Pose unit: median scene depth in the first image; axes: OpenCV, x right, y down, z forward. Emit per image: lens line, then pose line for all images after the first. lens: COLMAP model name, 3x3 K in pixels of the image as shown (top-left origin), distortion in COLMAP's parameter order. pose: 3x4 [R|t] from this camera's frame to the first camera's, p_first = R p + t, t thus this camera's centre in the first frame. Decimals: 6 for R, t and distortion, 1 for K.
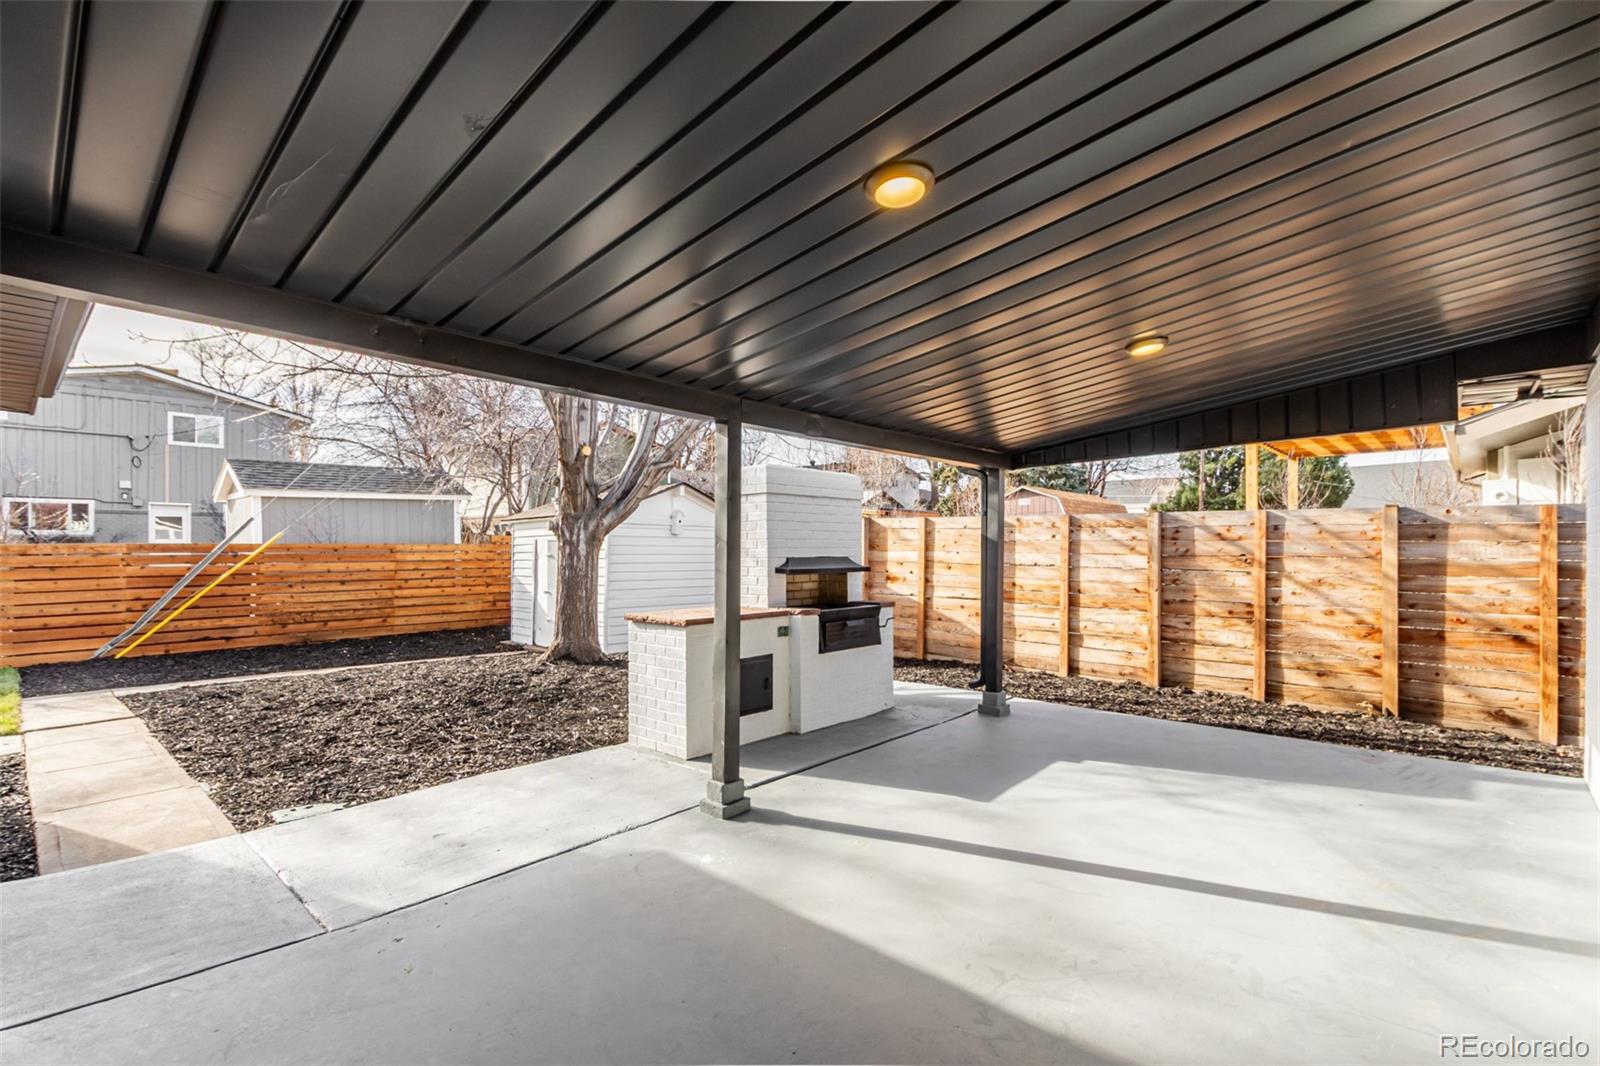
lens RADIAL K [[743.3, 0, 803.0], [0, 743.3, 531.2], [0, 0, 1]] dist [0.013322, 0.000245]
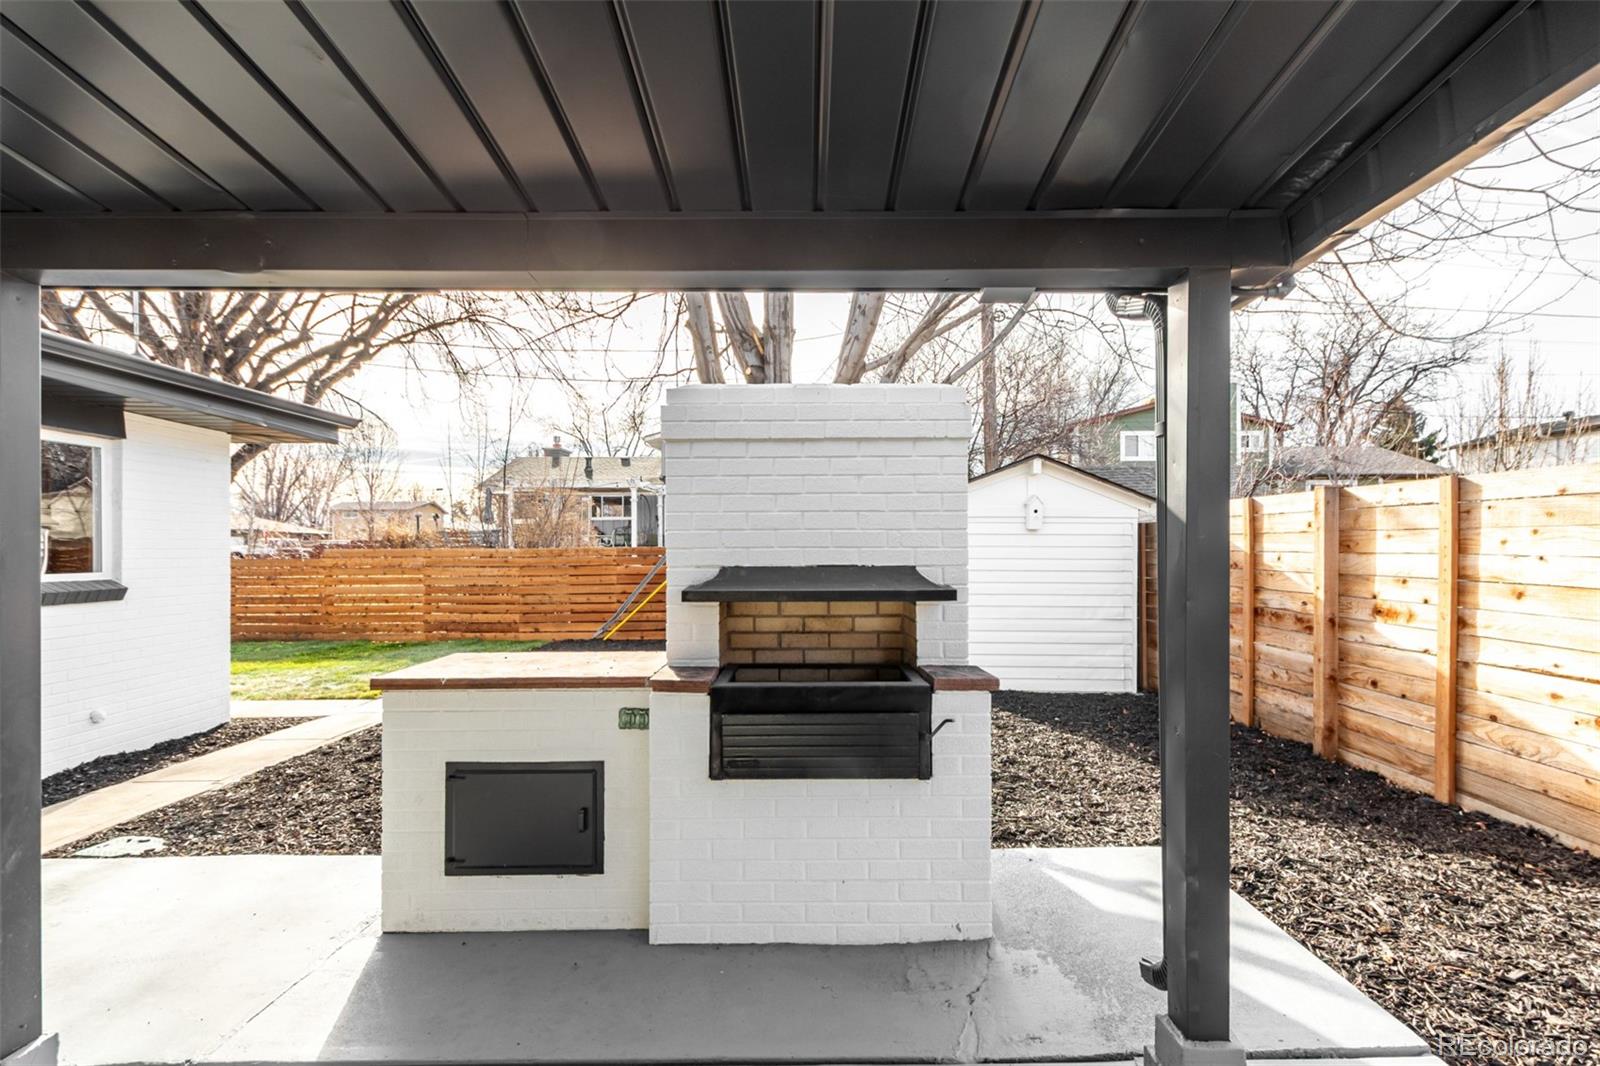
lens RADIAL K [[743.3, 0, 809.2], [0, 743.3, 539.7], [0, 0, 1]] dist [0.013322, 0.000245]
pose [[0.670821, -0.014433, -0.741479, 0.237243], [0.020648, 0.999787, -0.000780, 0.011187], [0.741332, -0.014787, 0.670976, 0.431312]]
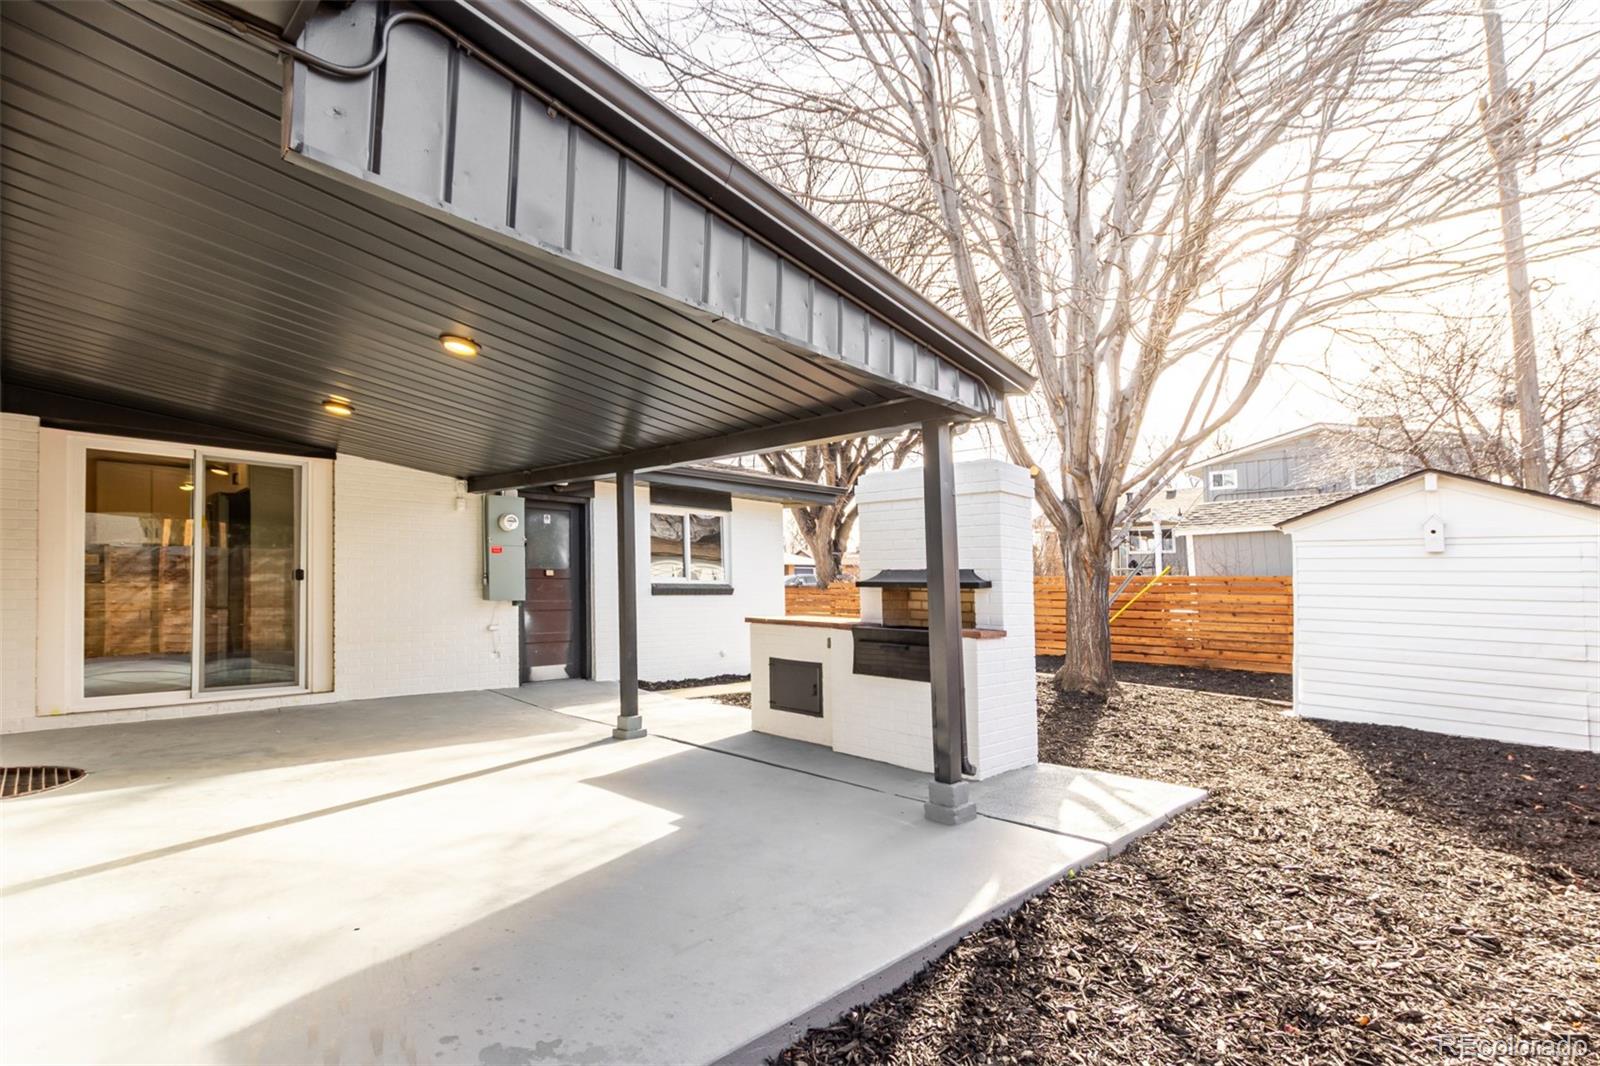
lens RADIAL K [[743.3, 0, 798.1], [0, 743.3, 577.2], [0, 0, 1]] dist [0.013322, 0.000245]
pose [[-0.036518, -0.011251, -0.999270, 0.548682], [0.006963, 0.999909, -0.011513, 0.032854], [0.999309, -0.007378, -0.036436, 0.562359]]
